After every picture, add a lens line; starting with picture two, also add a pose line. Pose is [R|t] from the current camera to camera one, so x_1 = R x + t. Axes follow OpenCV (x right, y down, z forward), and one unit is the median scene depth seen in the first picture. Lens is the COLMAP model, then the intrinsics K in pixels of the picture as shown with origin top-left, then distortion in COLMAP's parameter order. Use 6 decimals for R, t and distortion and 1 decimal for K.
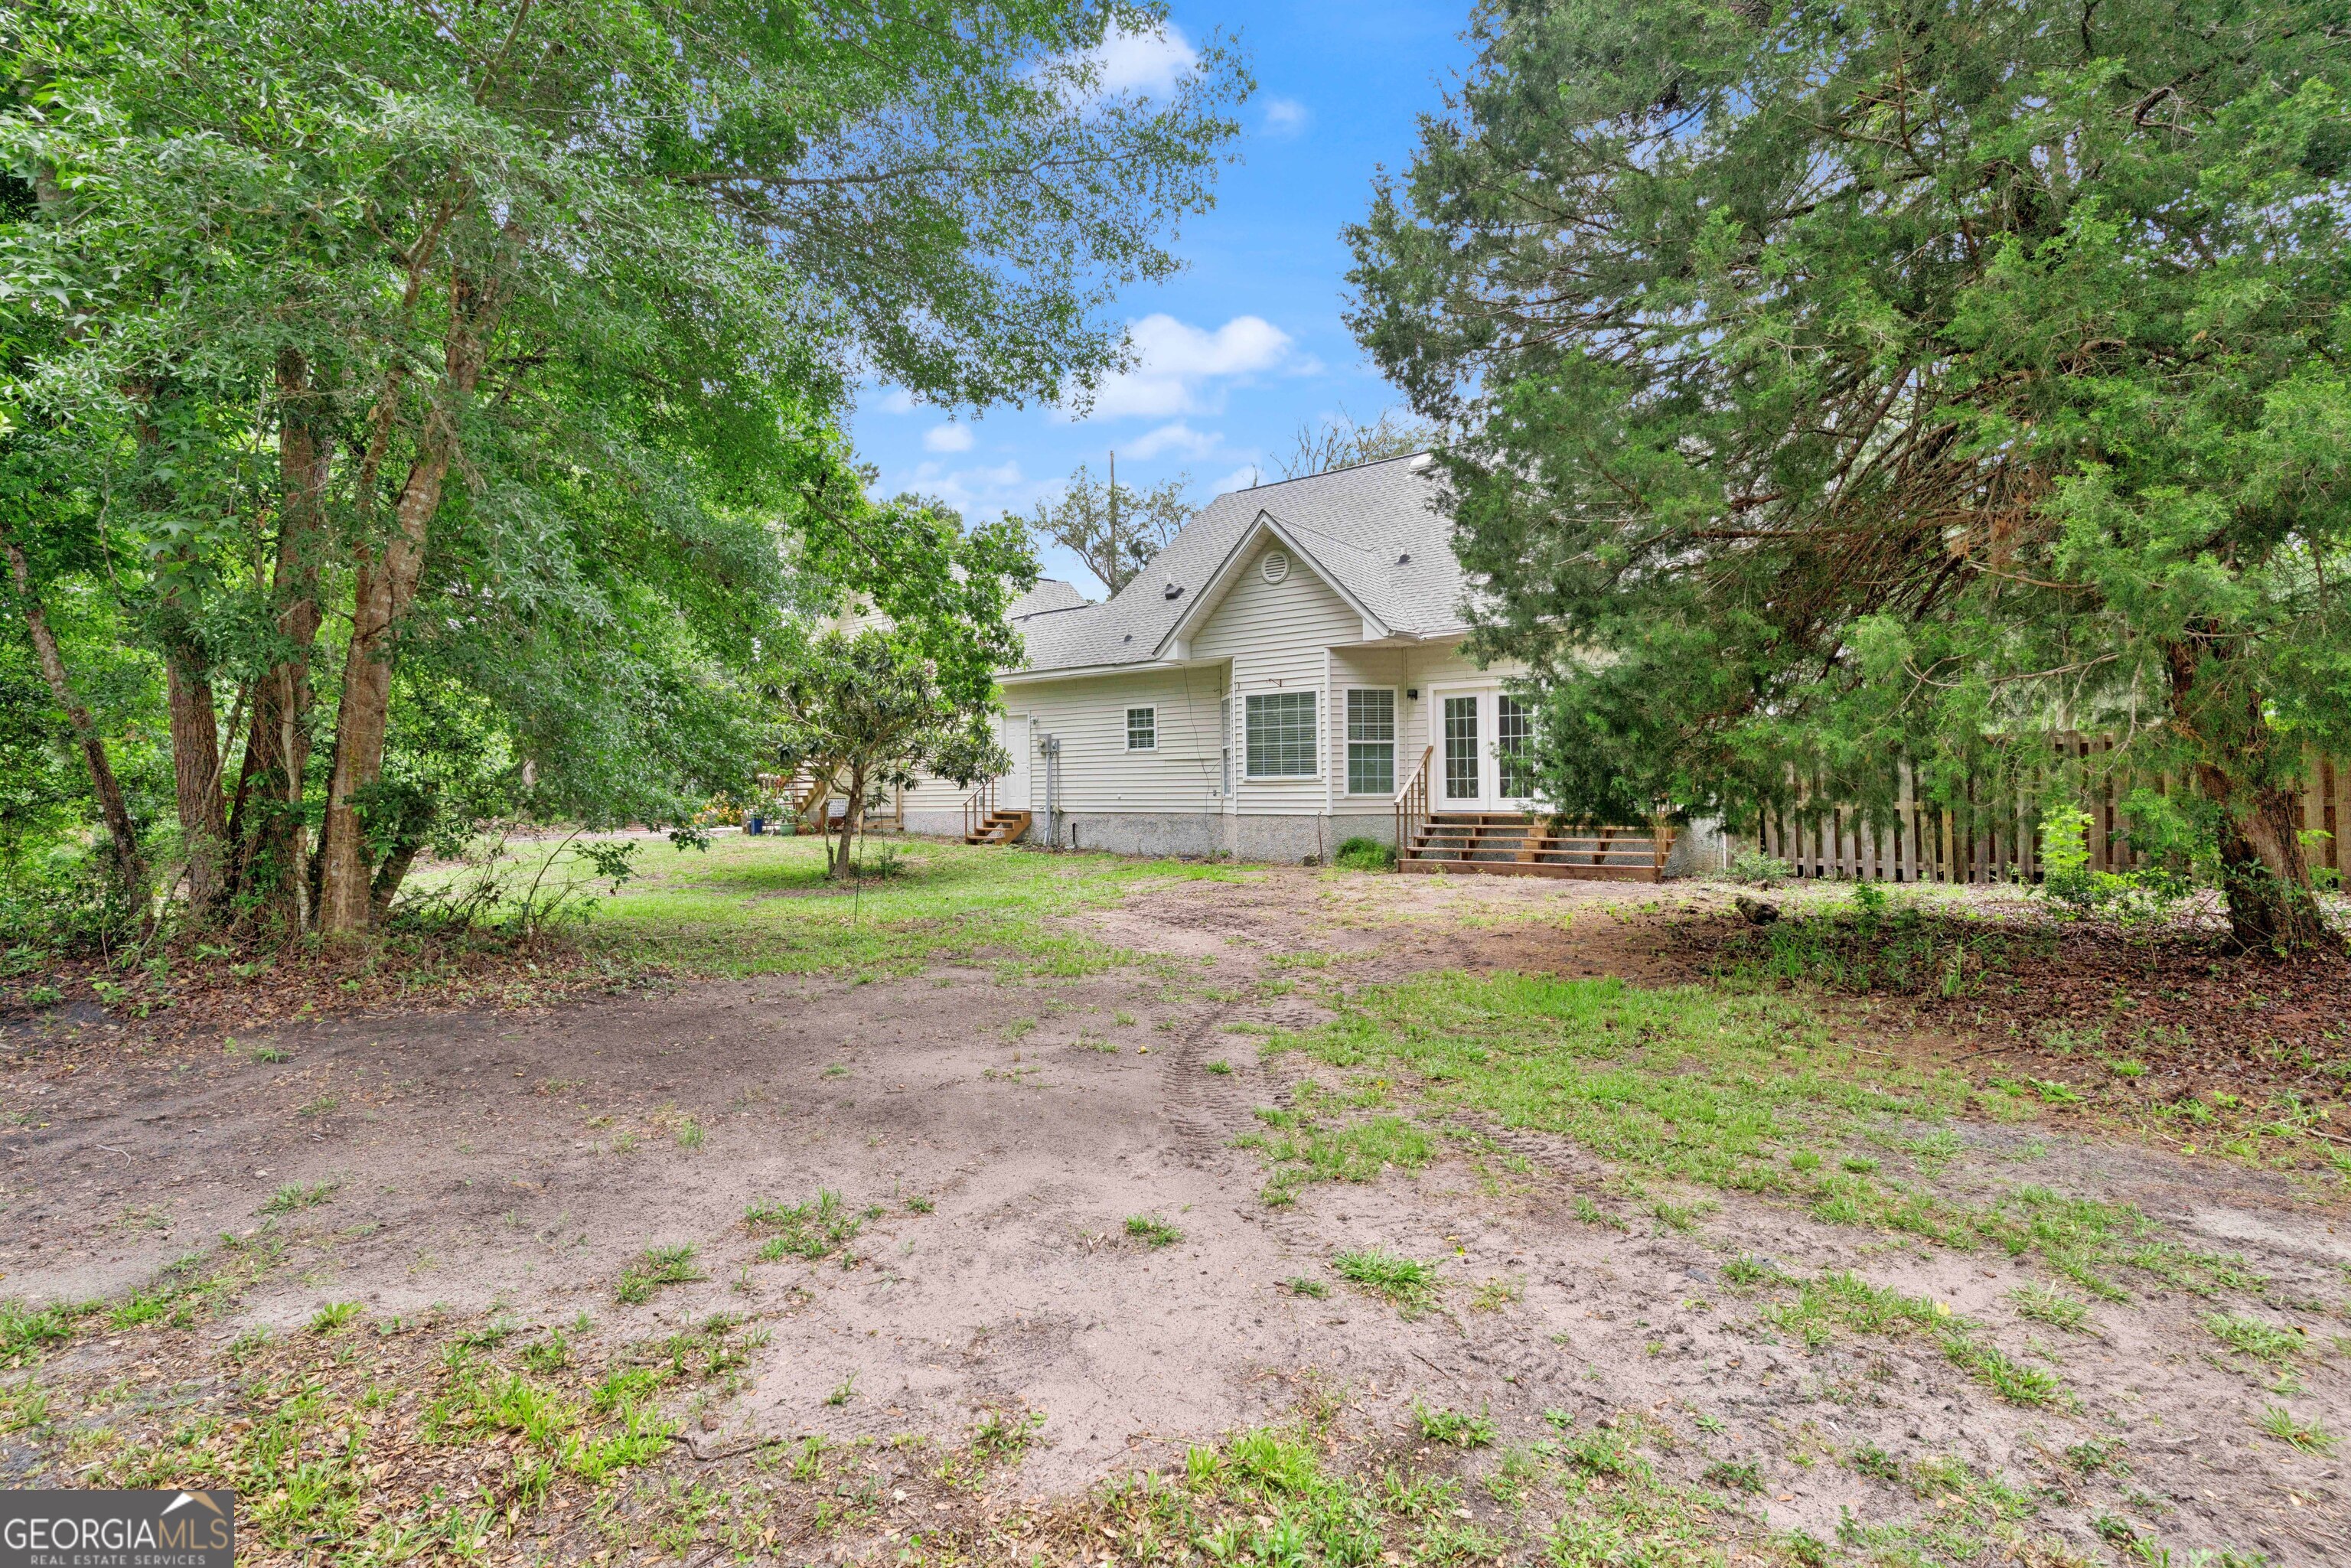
lens RADIAL K [[1118.7, 0, 1173.9], [0, 1118.7, 775.5], [0, 0, 1]] dist [-0.002092, -0.000520]
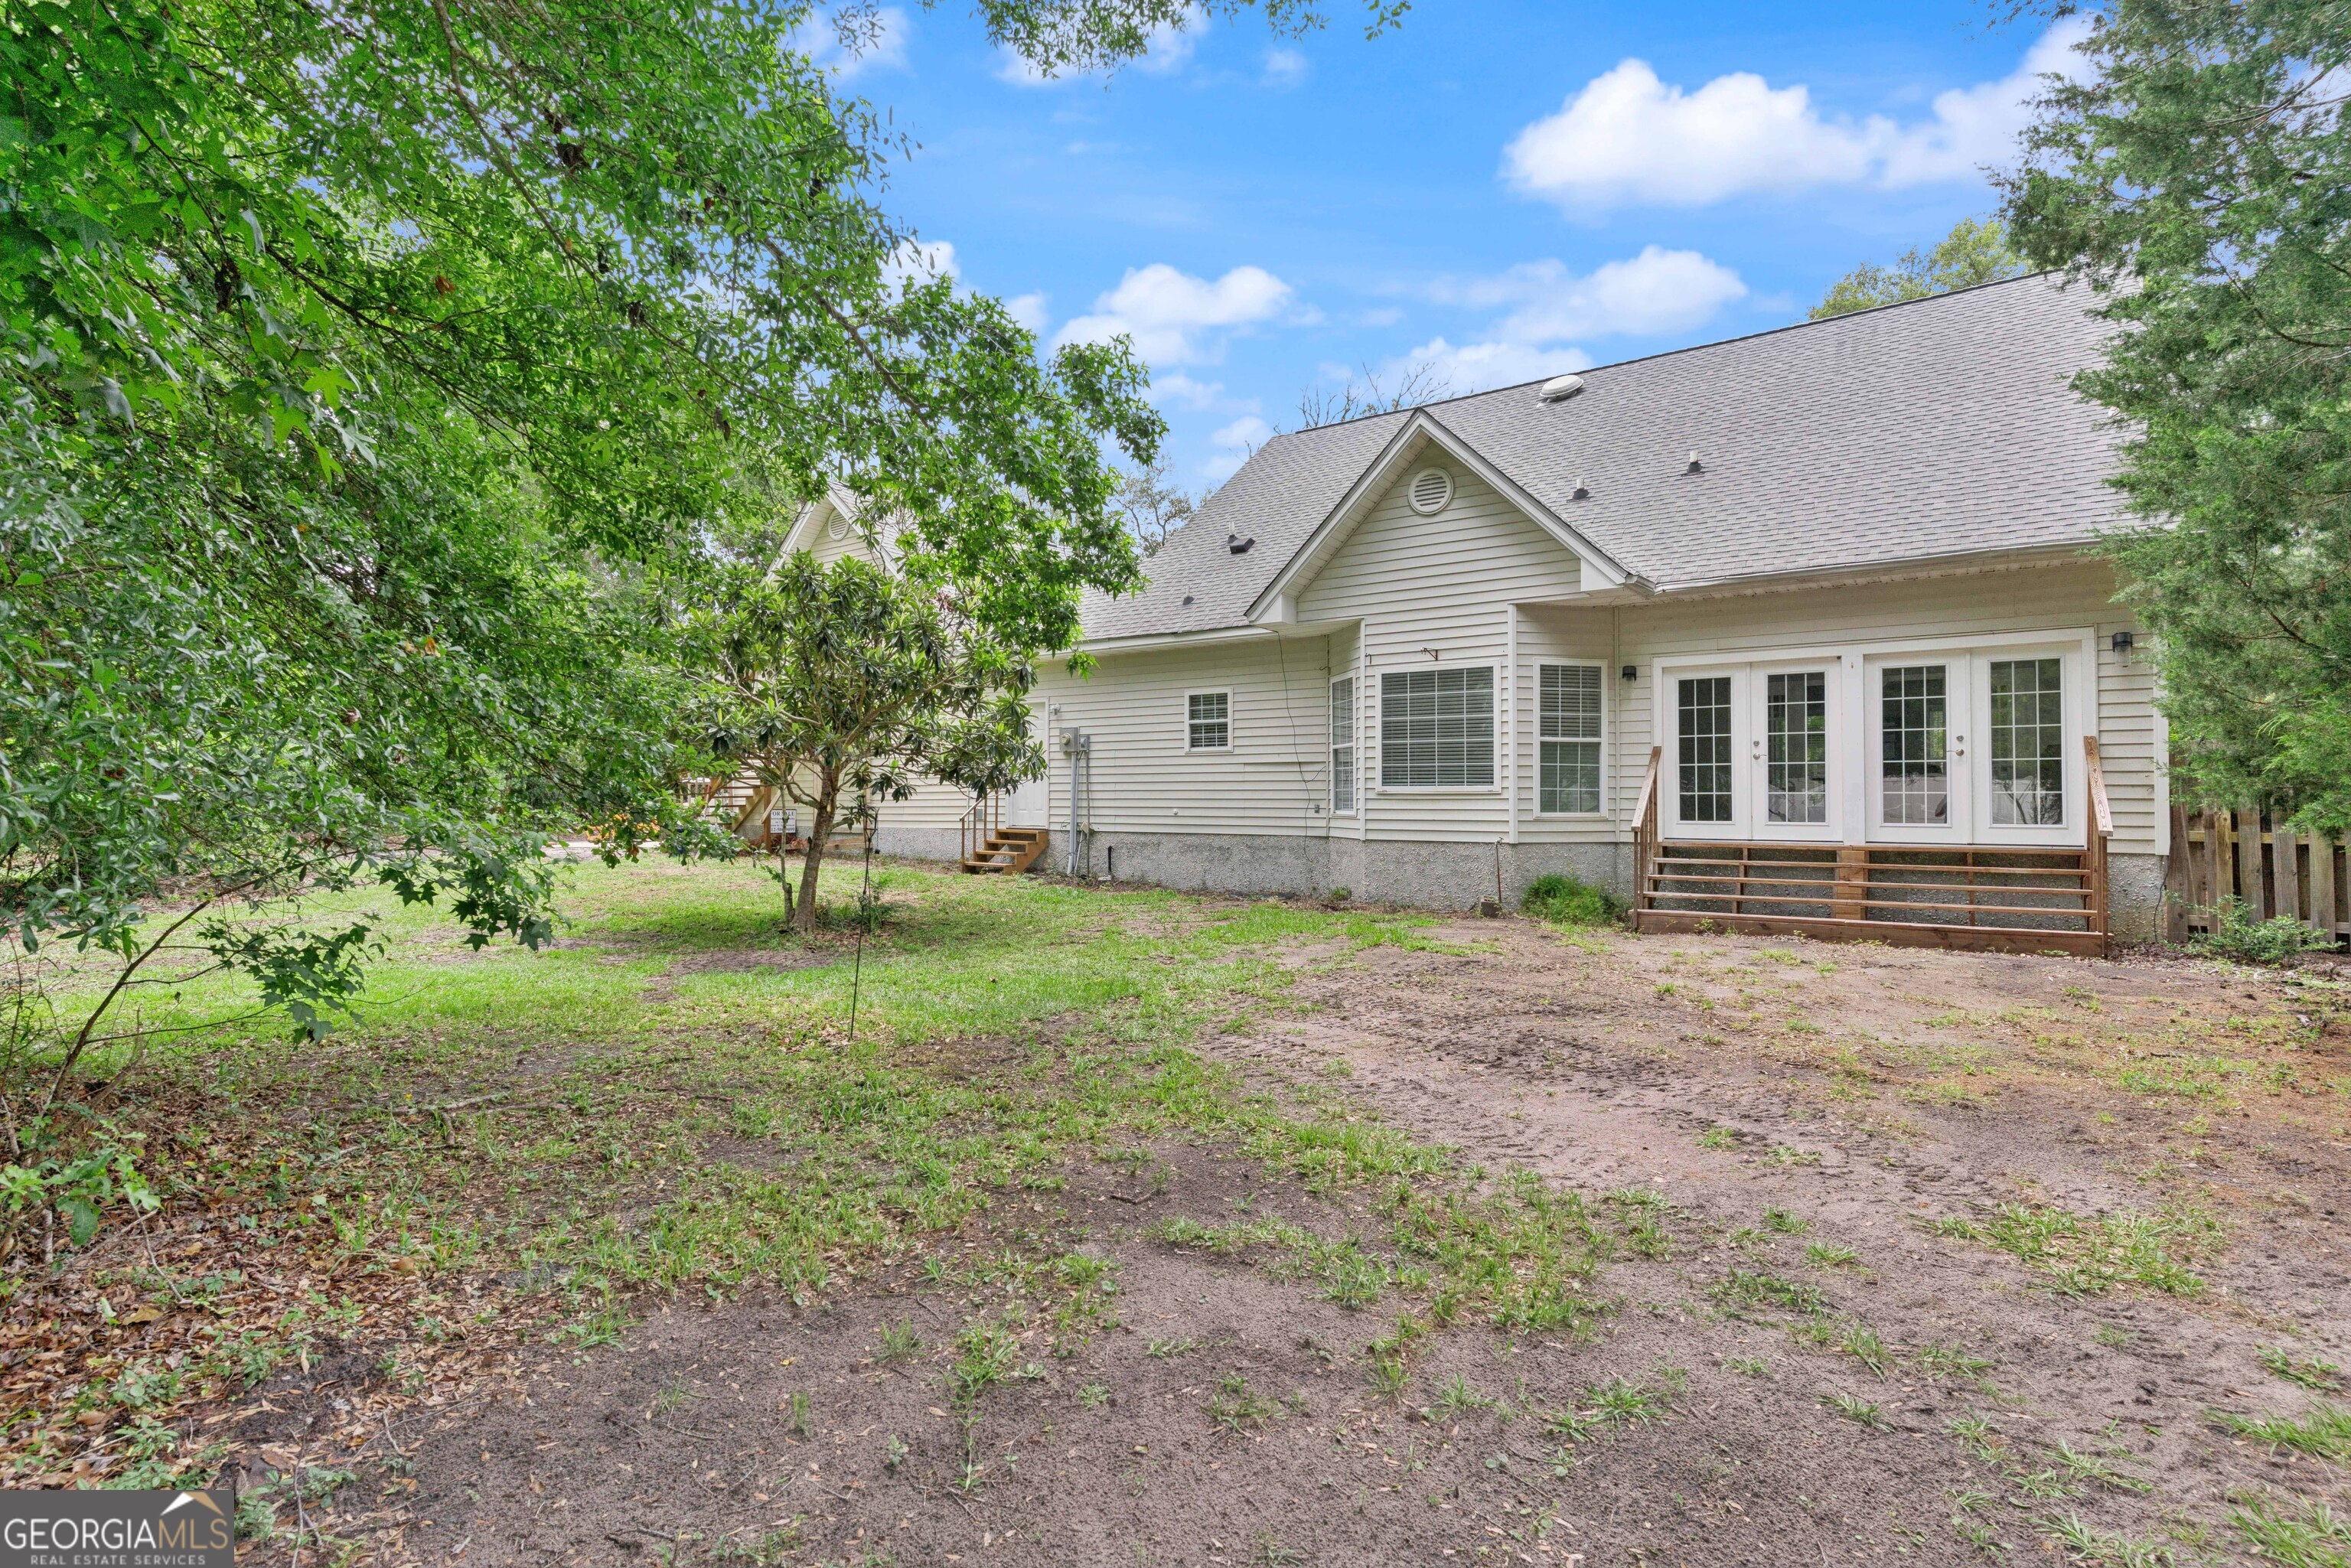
lens RADIAL K [[1118.7, 0, 1176.7], [0, 1118.7, 797.5], [0, 0, 1]] dist [-0.002092, -0.000520]
pose [[0.997918, 0.011883, 0.063385, -0.114129], [-0.012496, 0.999879, 0.009277, 0.002900], [-0.063267, -0.010049, 0.997946, 0.306146]]
